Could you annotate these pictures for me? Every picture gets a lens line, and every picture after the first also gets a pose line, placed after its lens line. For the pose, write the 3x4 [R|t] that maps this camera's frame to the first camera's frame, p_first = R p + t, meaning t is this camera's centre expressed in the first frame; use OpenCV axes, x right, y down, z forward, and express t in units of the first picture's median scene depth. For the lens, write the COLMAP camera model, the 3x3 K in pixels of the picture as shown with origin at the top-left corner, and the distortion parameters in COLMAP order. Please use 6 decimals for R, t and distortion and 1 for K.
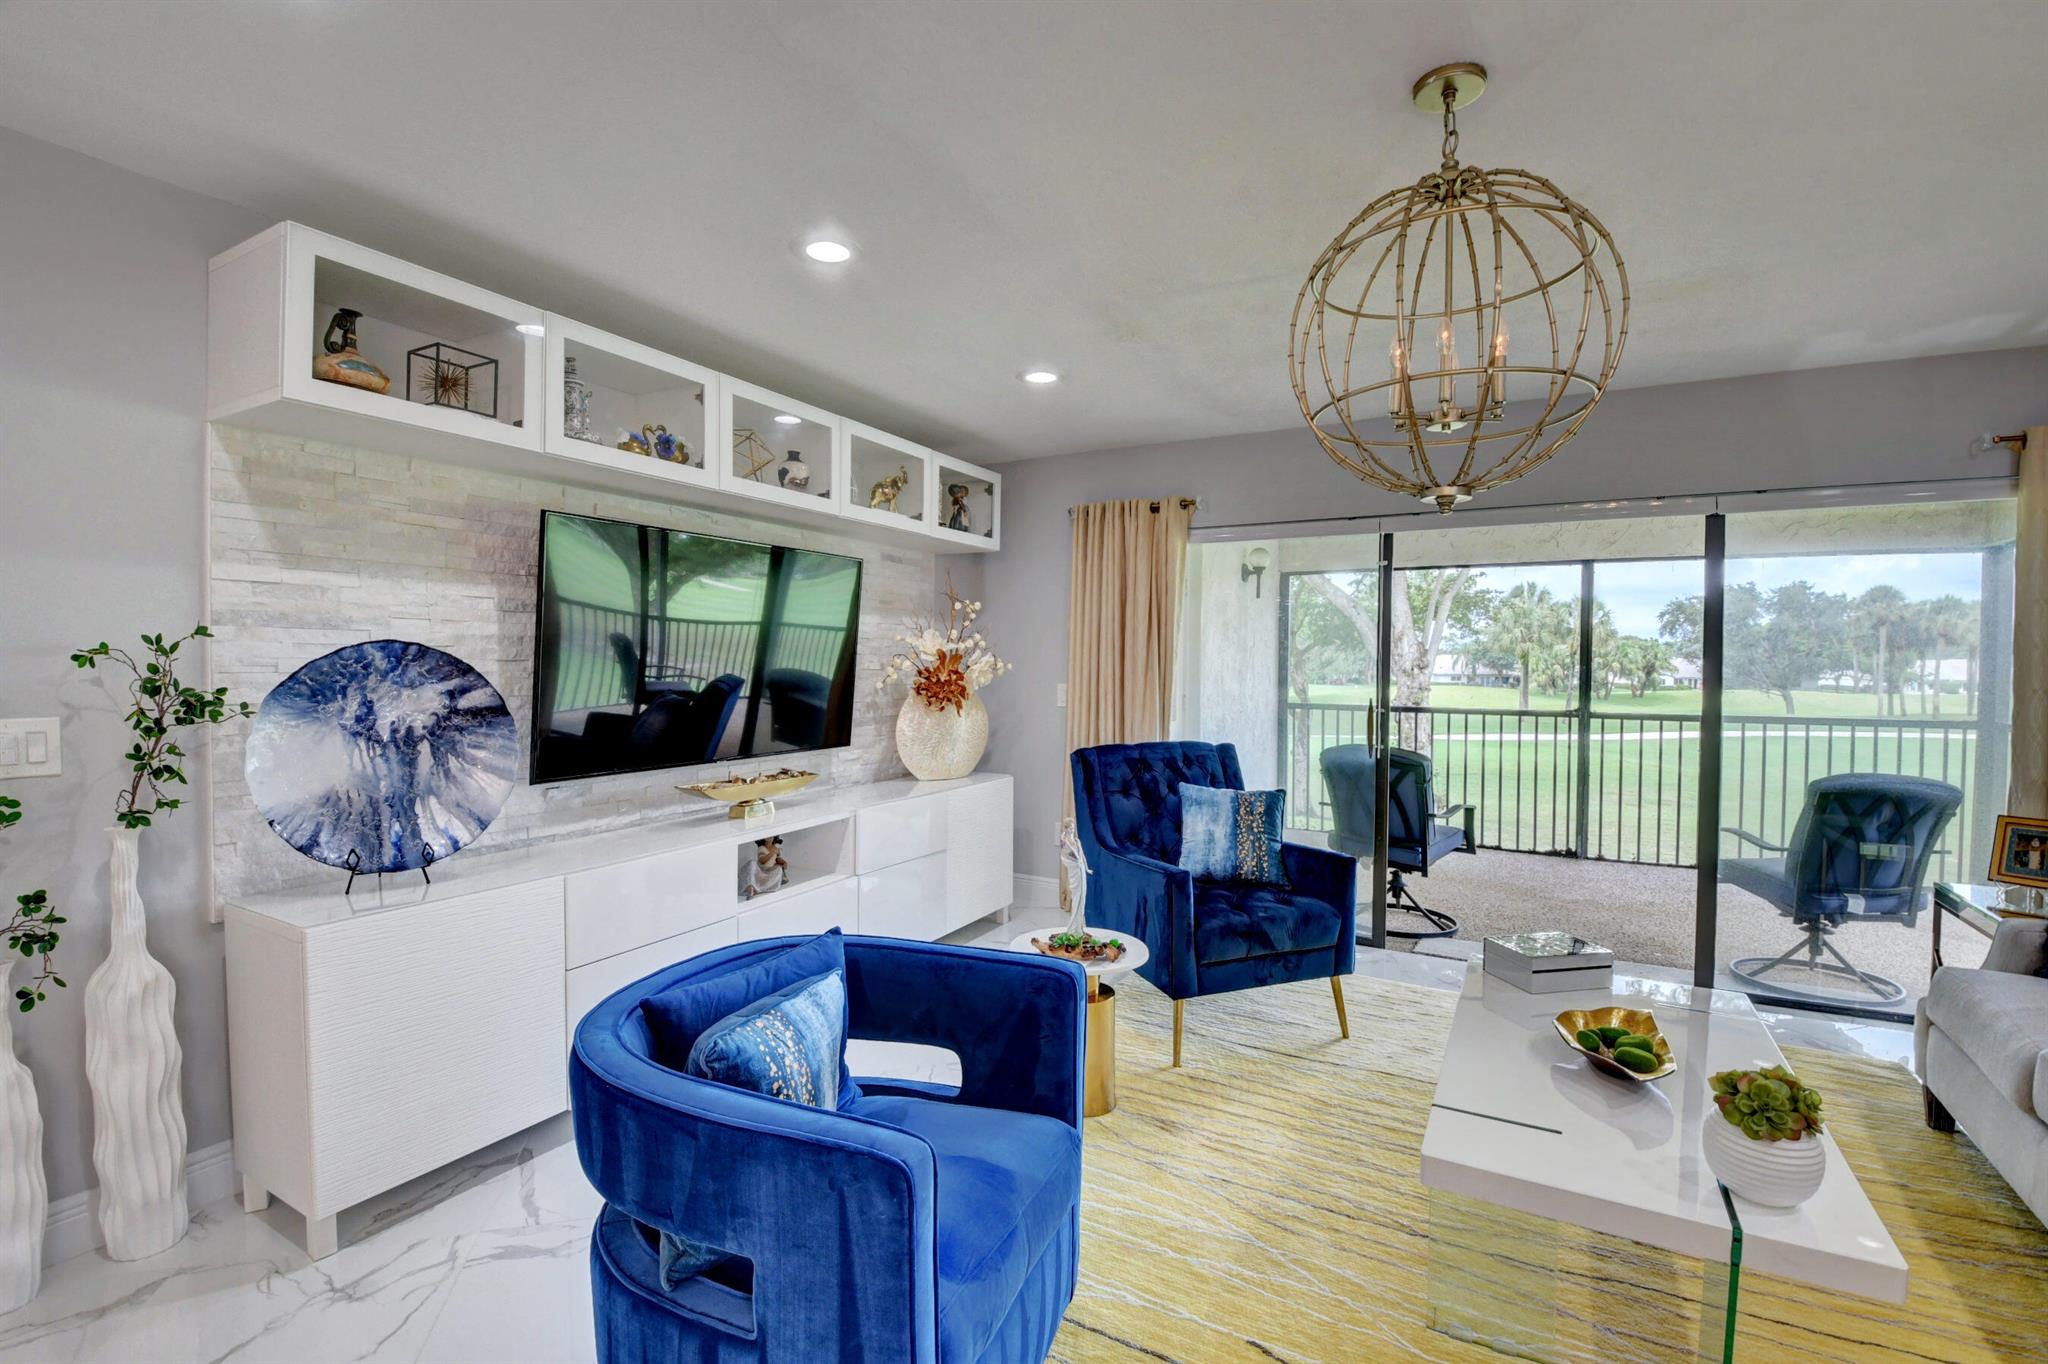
lens RADIAL K [[901.0, 0, 1032.6], [0, 901.0, 682.2], [0, 0, 1]] dist [0.002001, -0.015845]
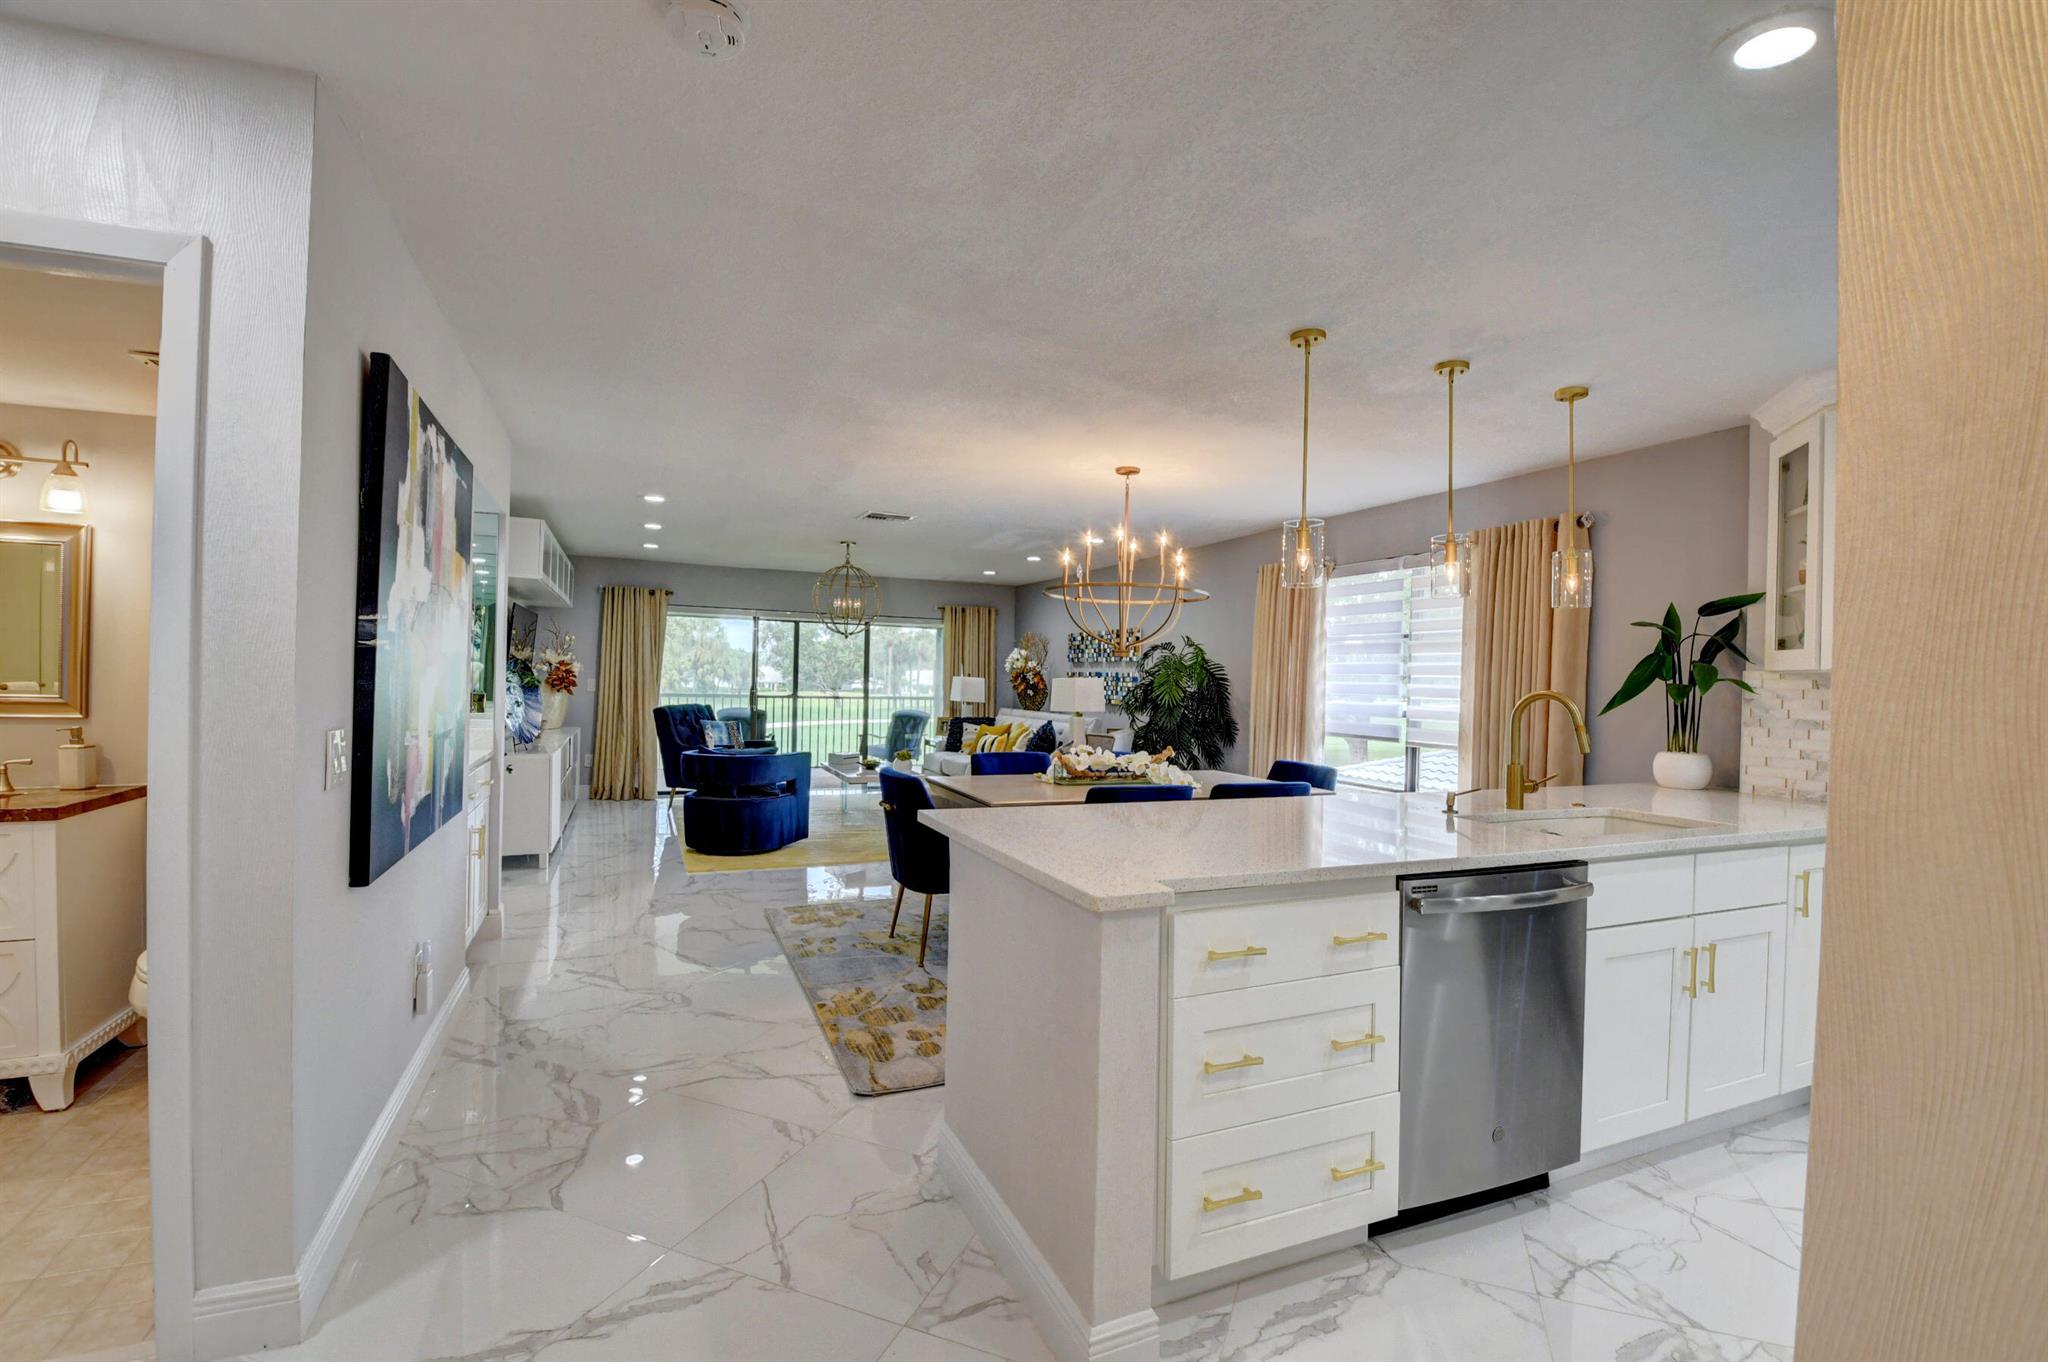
lens RADIAL K [[901.0, 0, 1023.8], [0, 901.0, 683.7], [0, 0, 1]] dist [0.002001, -0.015845]
pose [[0.610731, 0.004681, 0.791824, -1.029399], [-0.003128, 0.999989, -0.003499, 0.018506], [-0.791832, -0.000340, 0.610739, -0.981690]]
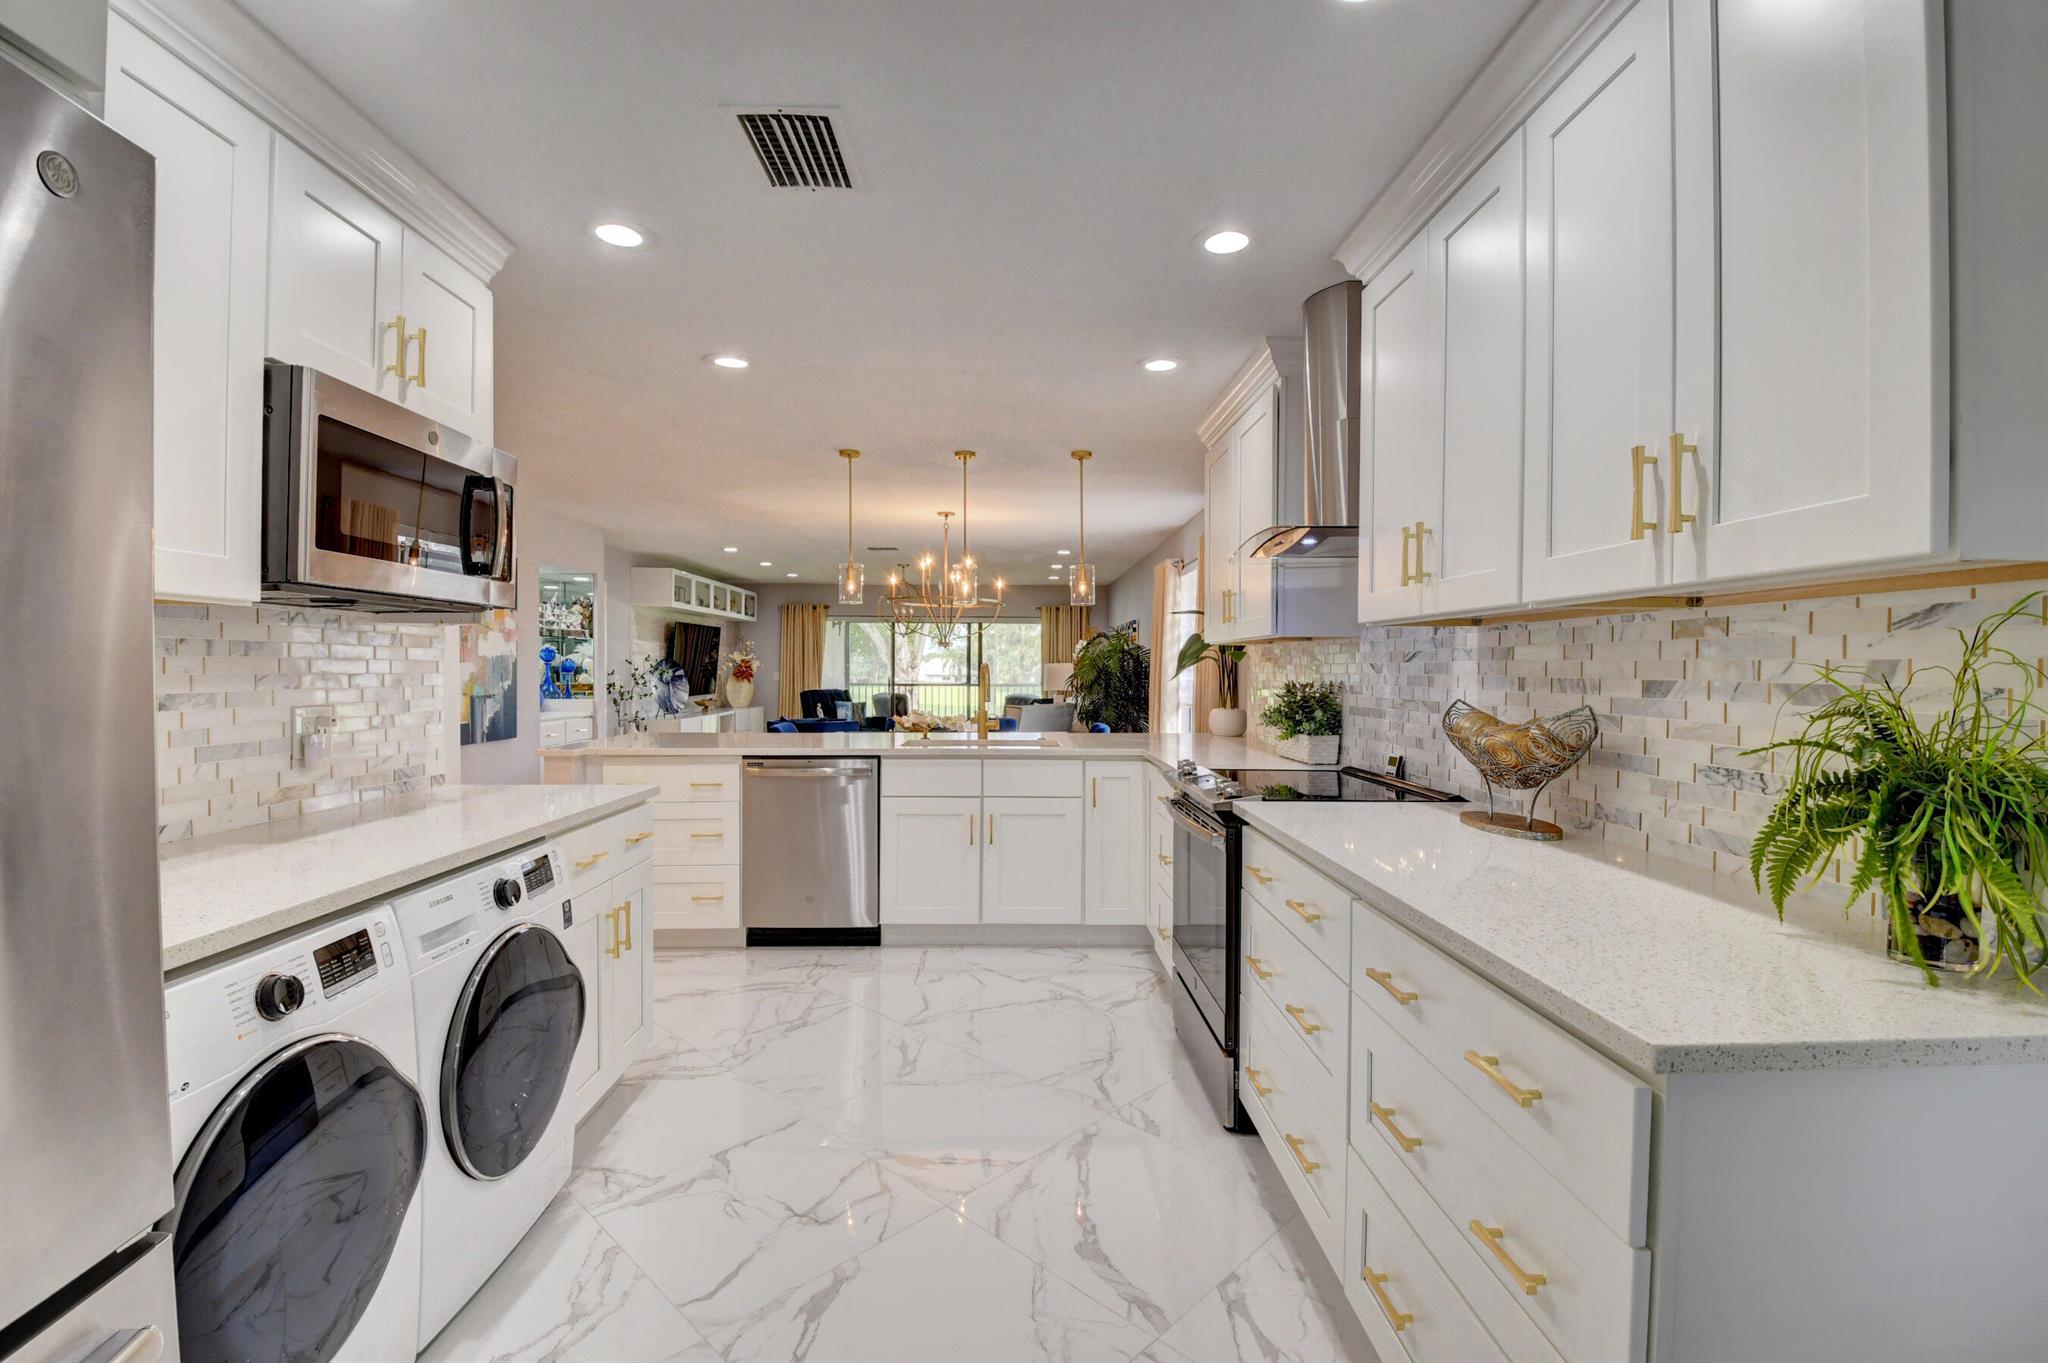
lens RADIAL K [[901.0, 0, 1027.8], [0, 901.0, 683.5], [0, 0, 1]] dist [0.002001, -0.015845]
pose [[0.863940, -0.010894, 0.503477, -0.736968], [0.011582, 0.999931, 0.001763, 0.044242], [-0.503462, 0.004308, 0.864007, -1.828918]]
